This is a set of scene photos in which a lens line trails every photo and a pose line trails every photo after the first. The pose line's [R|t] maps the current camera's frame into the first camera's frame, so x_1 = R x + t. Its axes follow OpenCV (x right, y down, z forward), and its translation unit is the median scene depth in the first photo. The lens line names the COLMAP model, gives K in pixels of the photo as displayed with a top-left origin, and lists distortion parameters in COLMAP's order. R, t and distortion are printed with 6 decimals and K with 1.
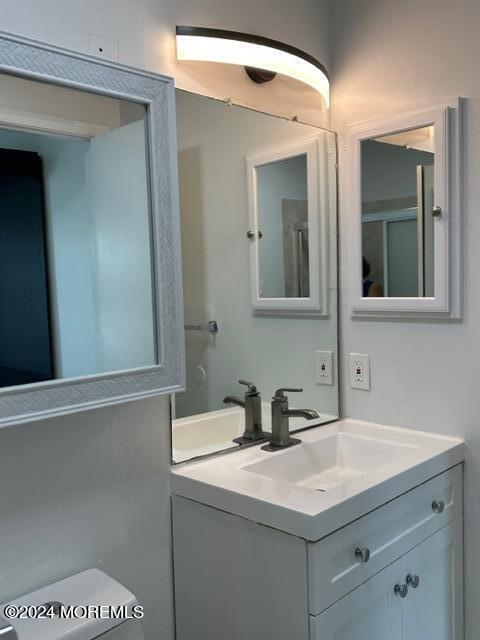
lens RADIAL K [[610.1, 0, 240.0], [0, 610.1, 320.0], [0, 0, 1]] dist [0.113833, -0.188104]
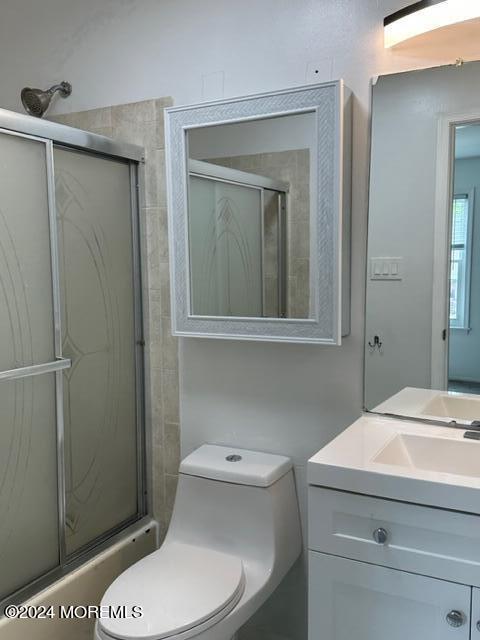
lens RADIAL K [[608.2, 0, 240.0], [0, 608.2, 320.0], [0, 0, 1]] dist [0.285763, -0.463558]
pose [[0.267144, 0.116505, -0.956588, 1.068349], [-0.061520, 0.992702, 0.103723, -0.049195], [0.961691, 0.031140, 0.272362, 0.514994]]
